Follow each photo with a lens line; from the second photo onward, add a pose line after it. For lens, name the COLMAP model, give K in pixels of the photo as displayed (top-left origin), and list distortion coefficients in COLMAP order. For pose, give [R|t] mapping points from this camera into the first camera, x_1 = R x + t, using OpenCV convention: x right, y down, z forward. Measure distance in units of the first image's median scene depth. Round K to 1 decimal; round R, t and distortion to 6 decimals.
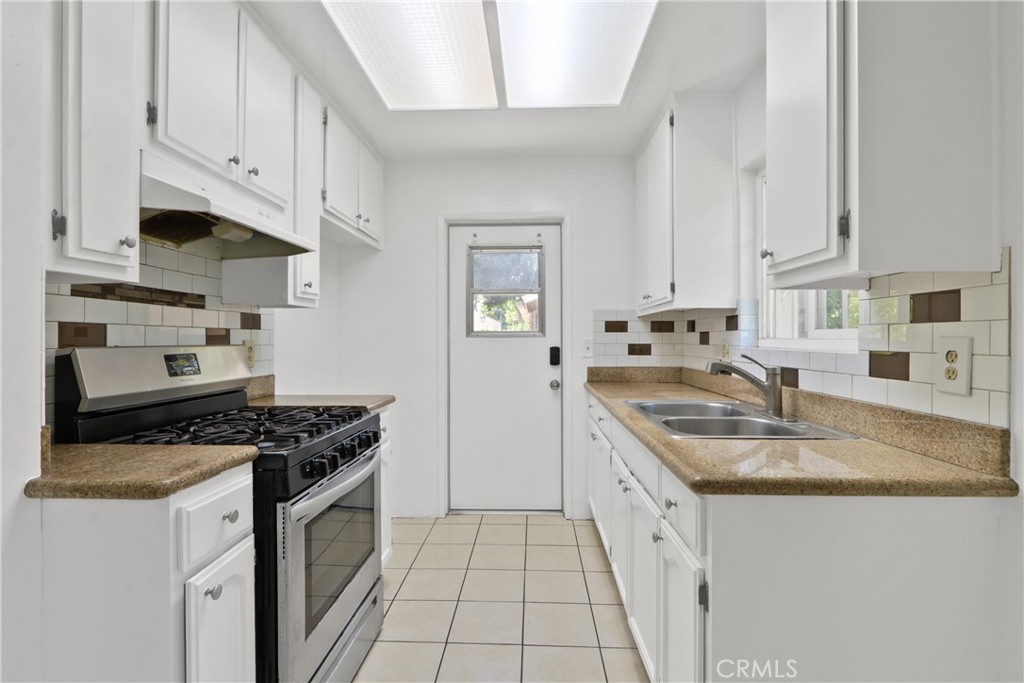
lens RADIAL K [[477.6, 0, 514.9], [0, 477.6, 335.7], [0, 0, 1]] dist [-0.012428, 0.002167]
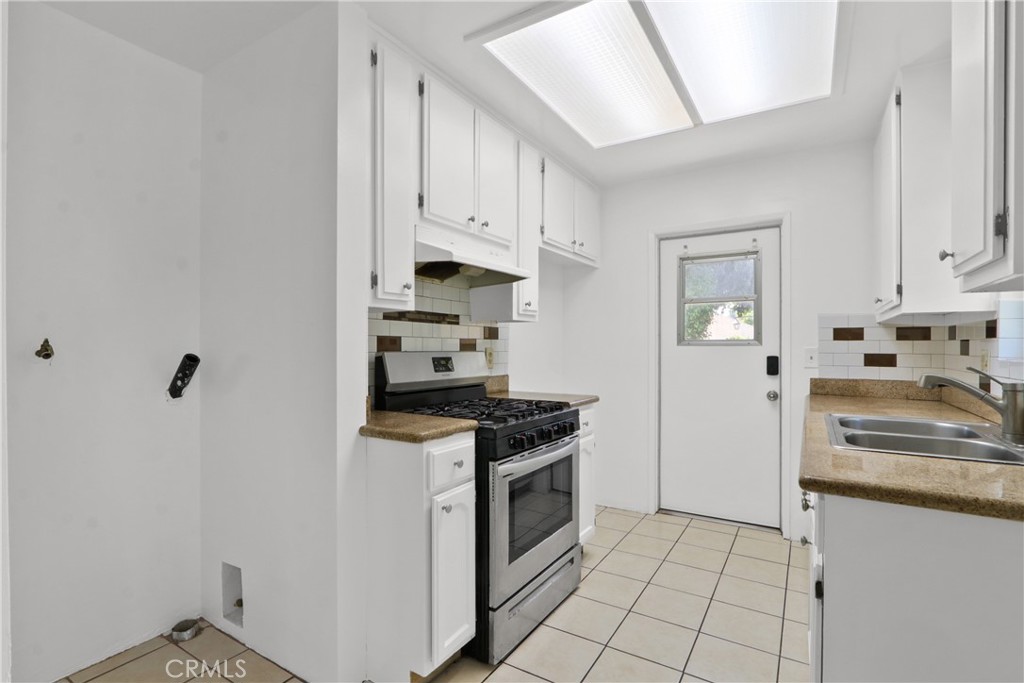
lens RADIAL K [[477.6, 0, 512.8], [0, 477.6, 348.1], [0, 0, 1]] dist [-0.012428, 0.002167]
pose [[0.869599, 0.004561, -0.493737, 0.163879], [-0.000294, 0.999962, 0.008719, -0.000951], [0.493758, -0.007437, 0.869567, -0.128587]]
